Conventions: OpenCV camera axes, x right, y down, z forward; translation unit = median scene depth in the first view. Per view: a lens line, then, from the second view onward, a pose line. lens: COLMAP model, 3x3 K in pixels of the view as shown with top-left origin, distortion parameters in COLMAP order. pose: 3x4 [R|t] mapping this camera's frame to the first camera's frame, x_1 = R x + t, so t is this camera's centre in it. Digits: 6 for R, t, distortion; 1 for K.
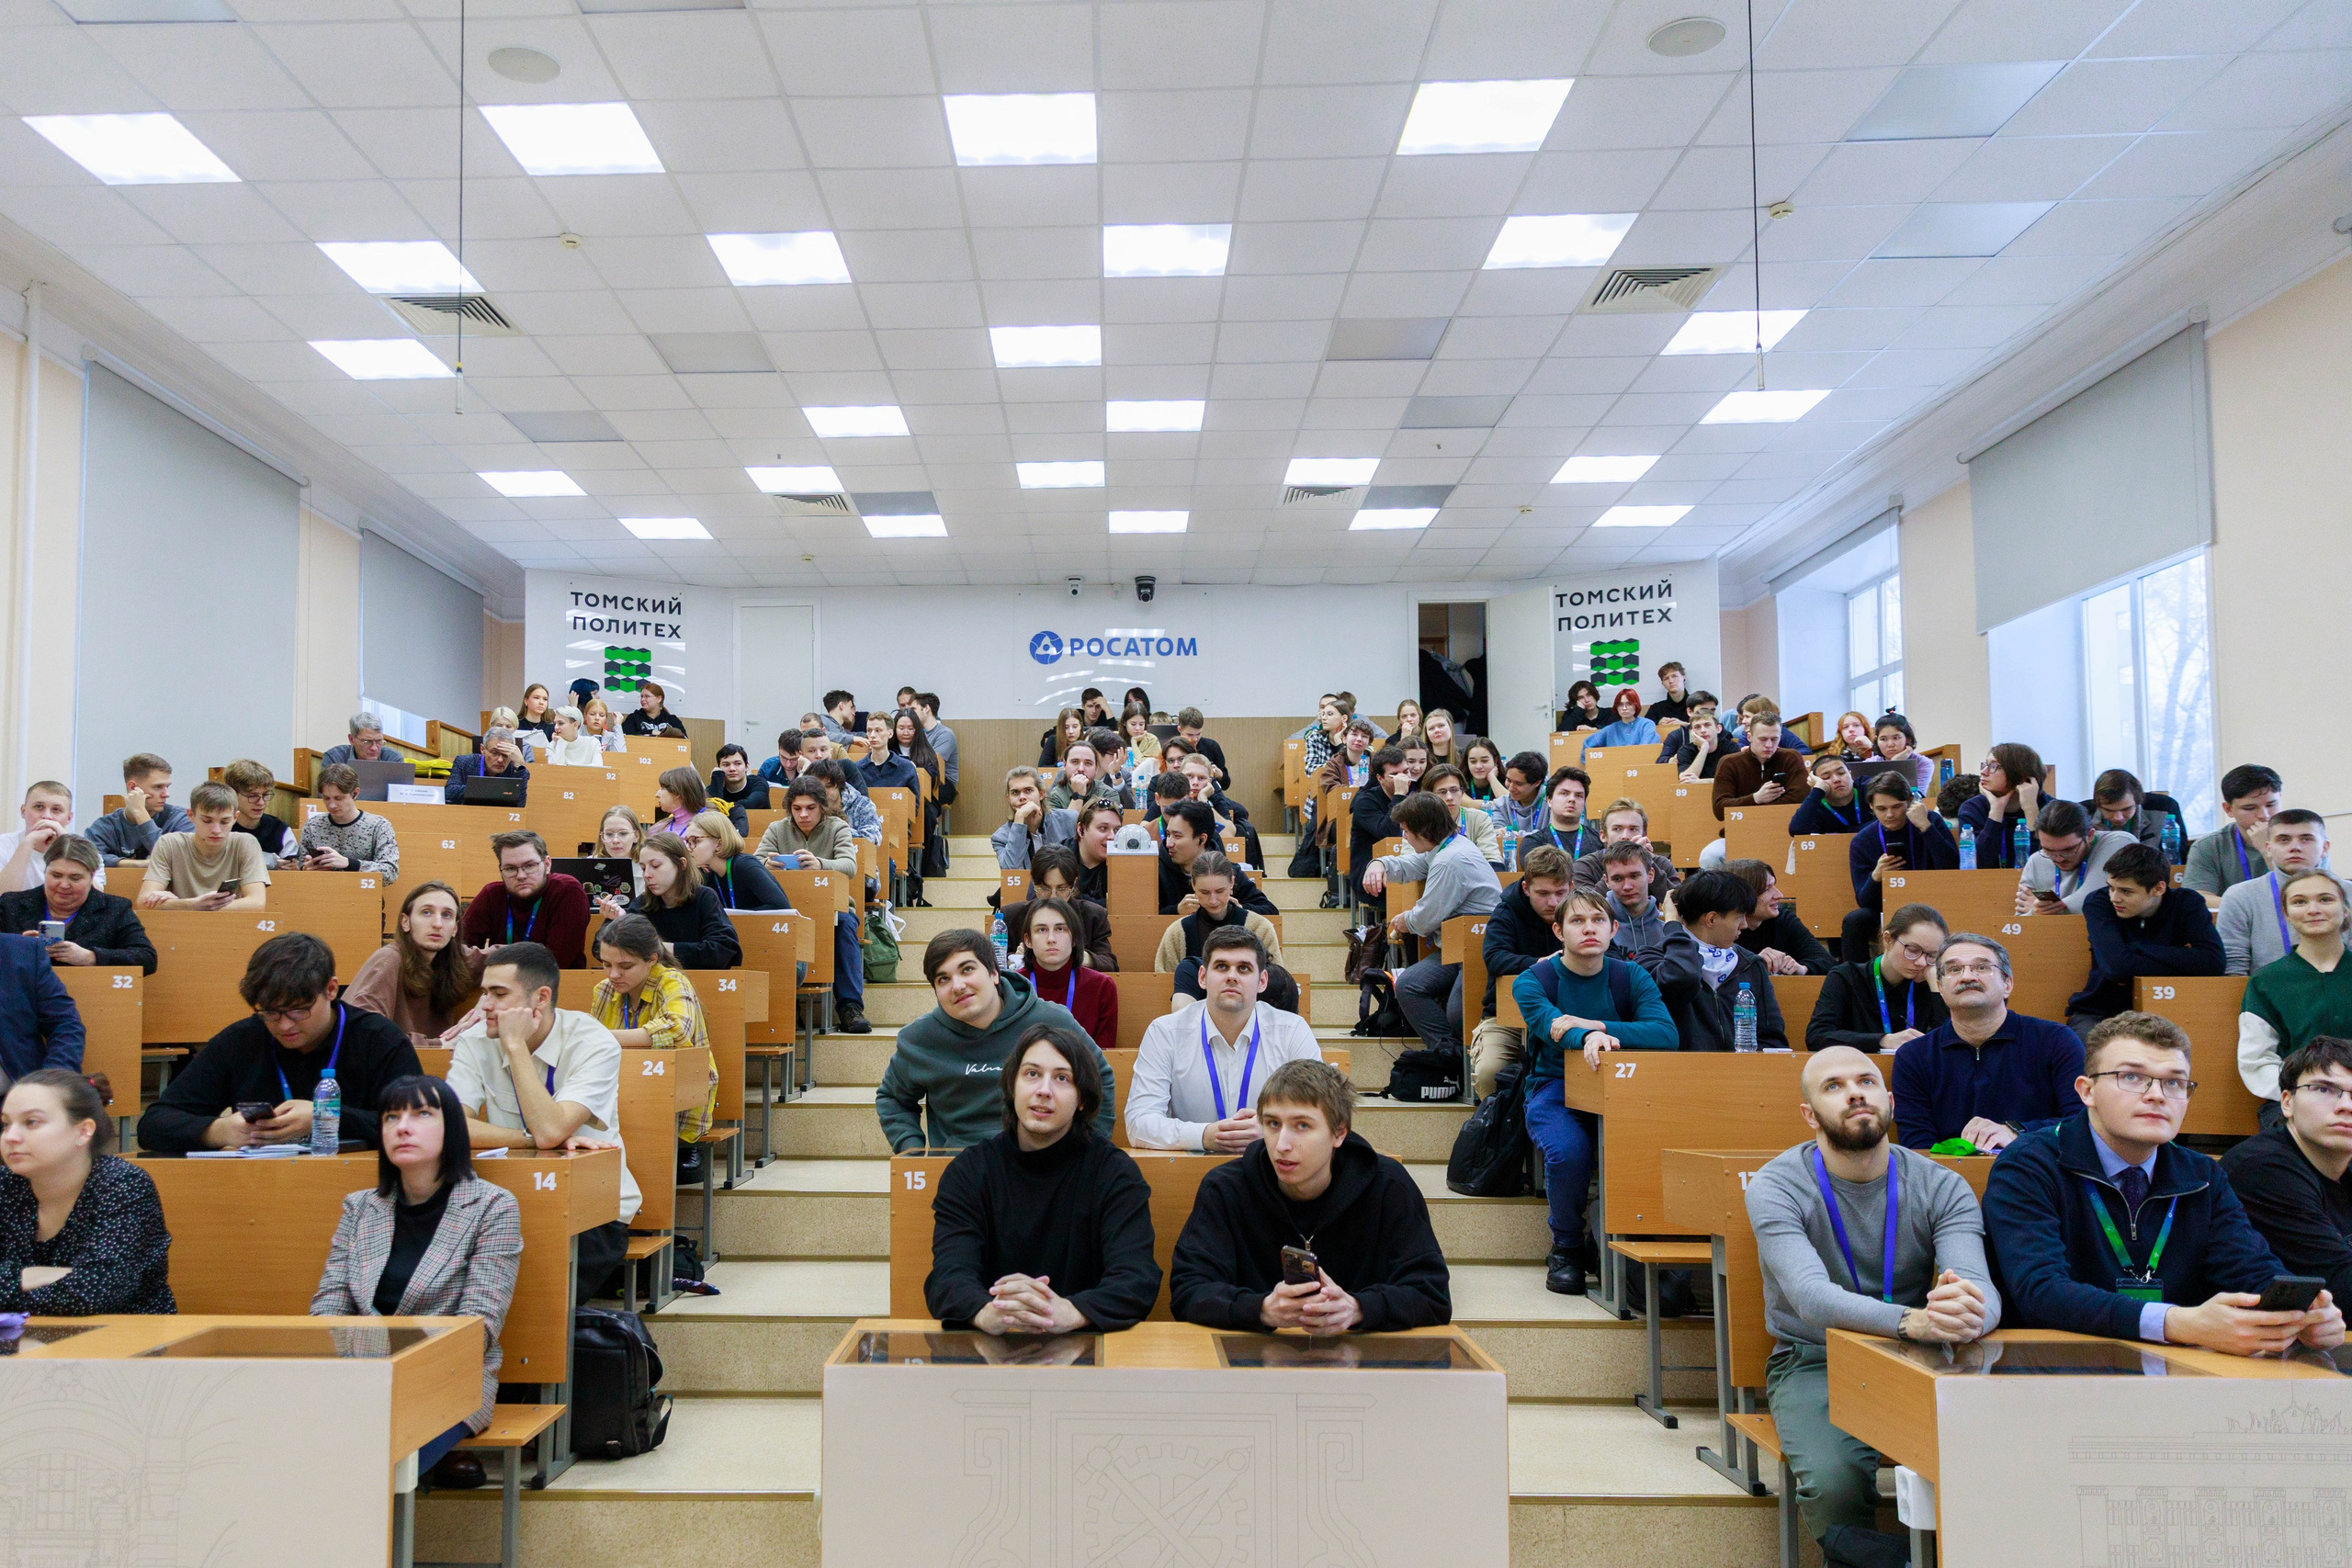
lens RADIAL K [[2588.0, 0, 1166.5], [0, 2588.0, 772.2], [0, 0, 1]] dist [0.021118, 0.000000]
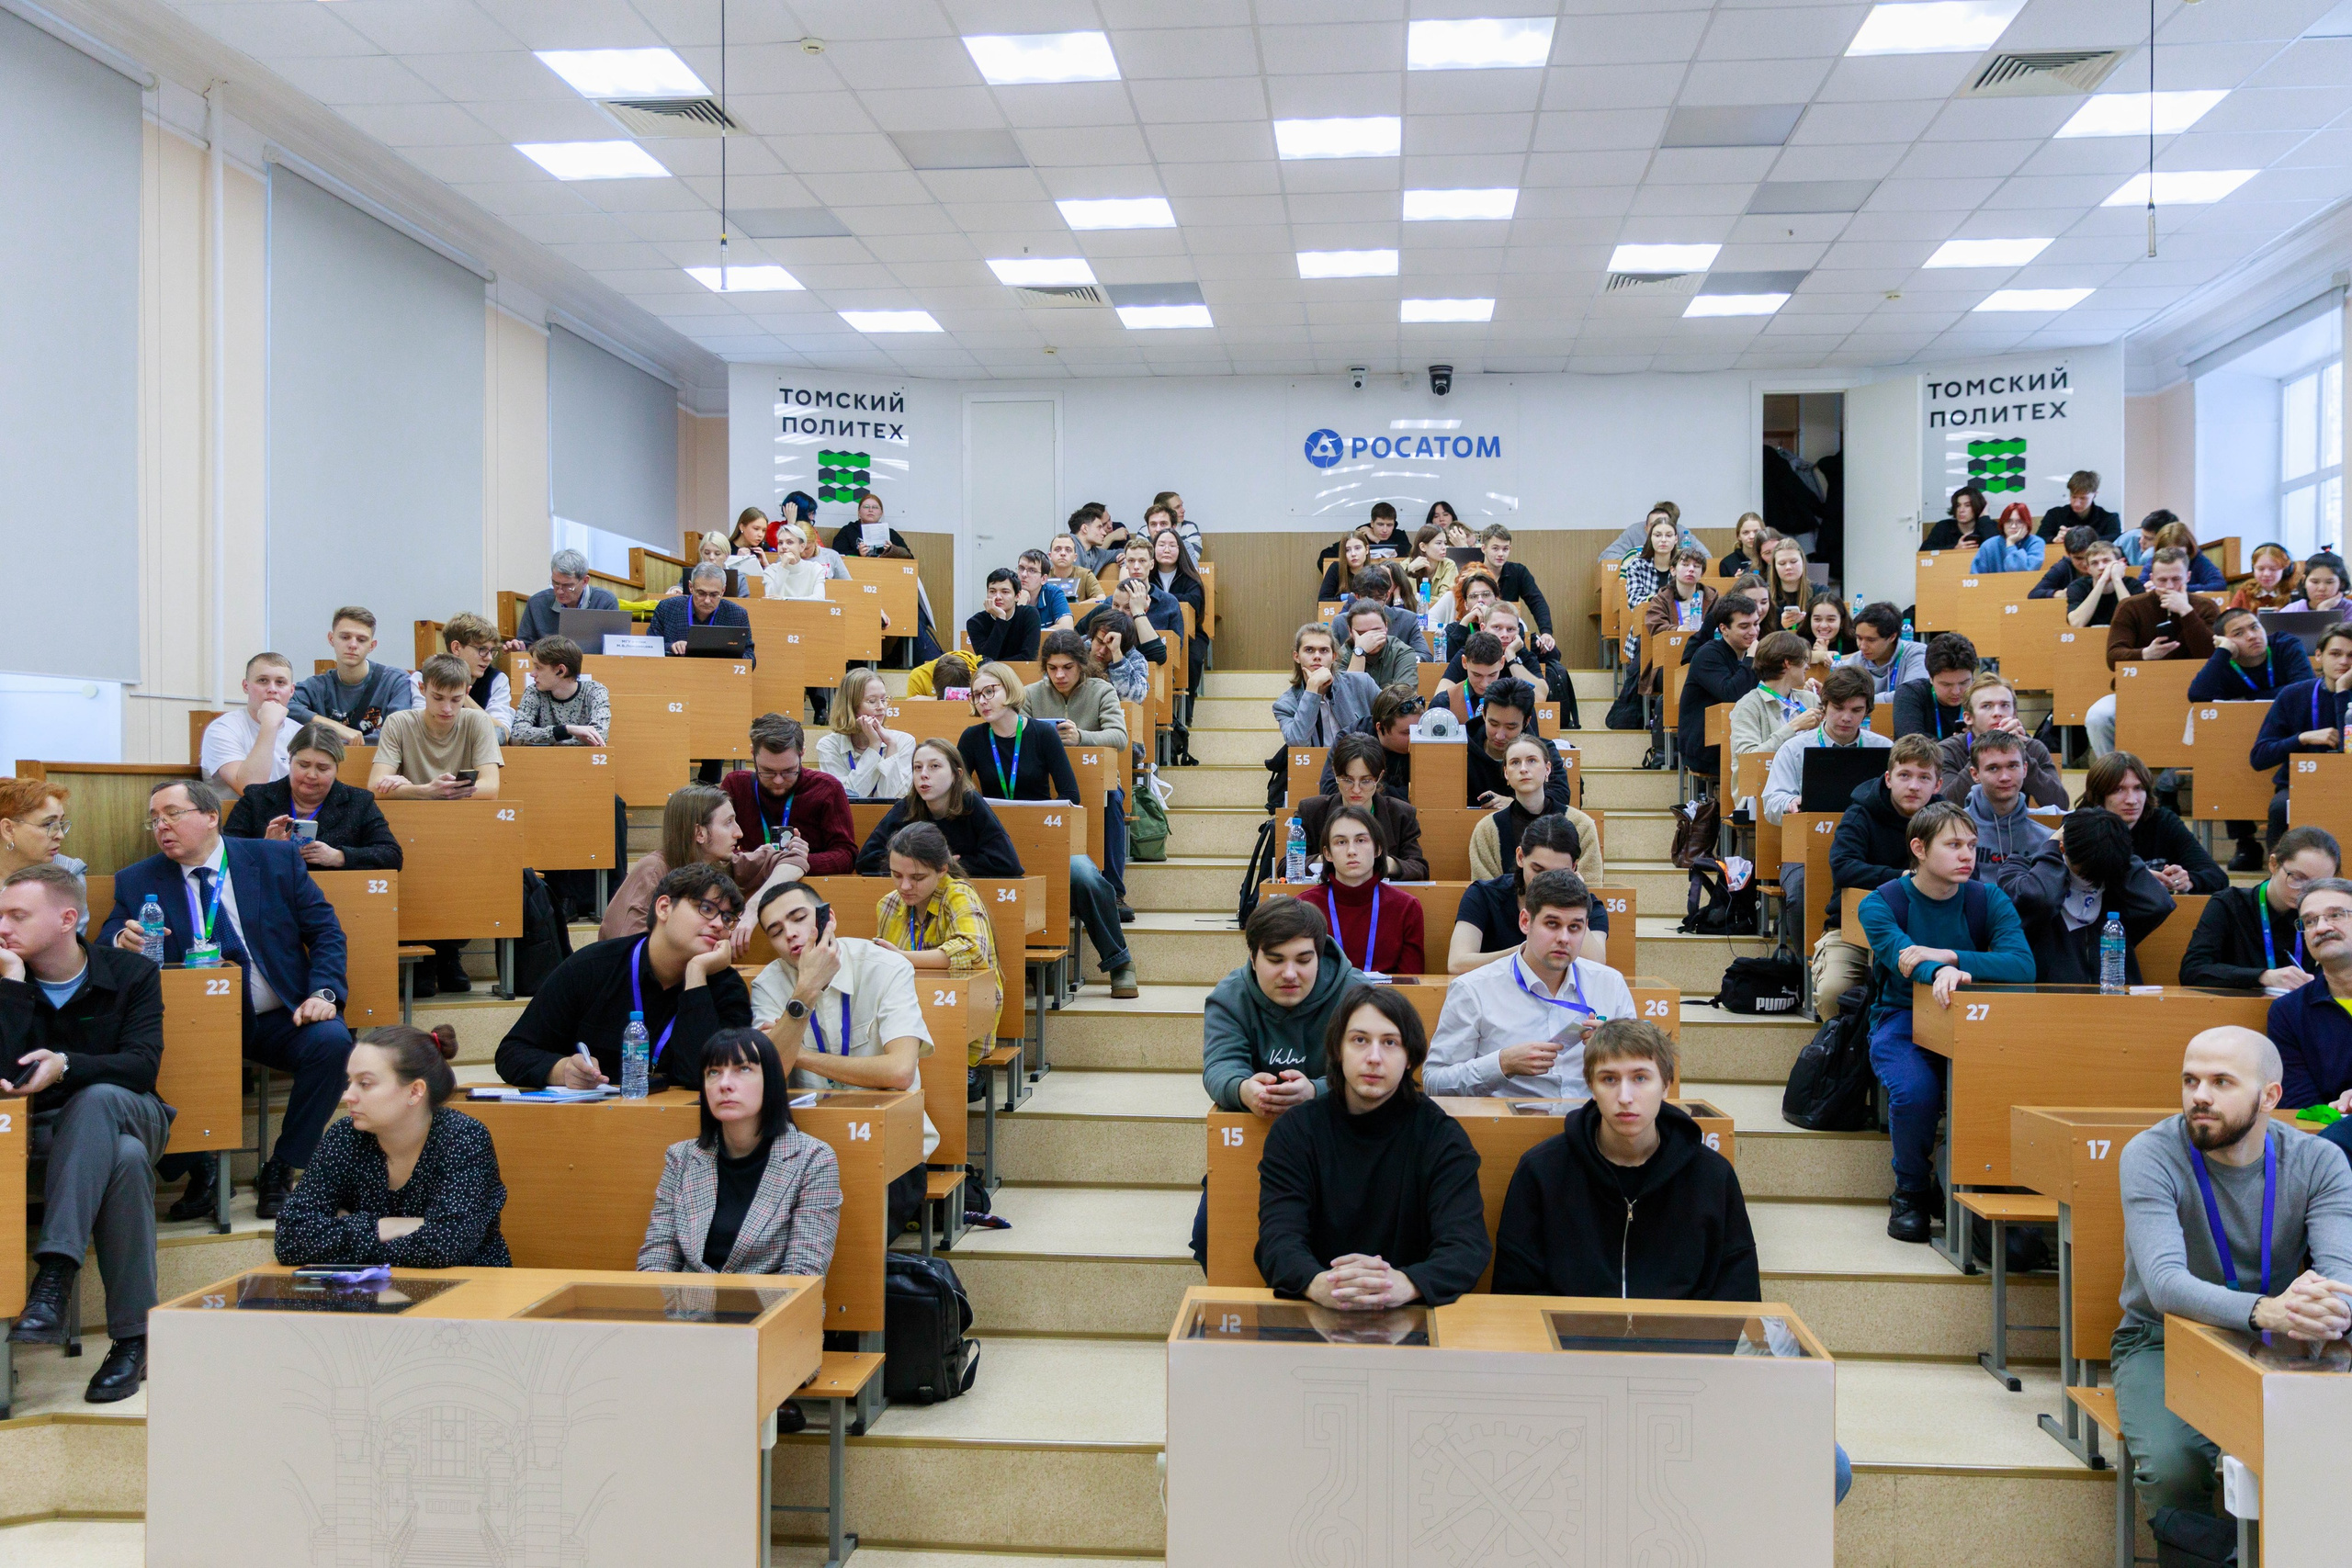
lens RADIAL K [[3358.9, 0, 1179.7], [0, 3358.9, 787.9], [0, 0, 1]] dist [-0.000178, 0.000000]
pose [[0.997319, 0.008433, -0.072692, -0.017737], [-0.001010, 0.994830, 0.101551, -0.070401], [0.073172, -0.101206, 0.992171, -0.170487]]
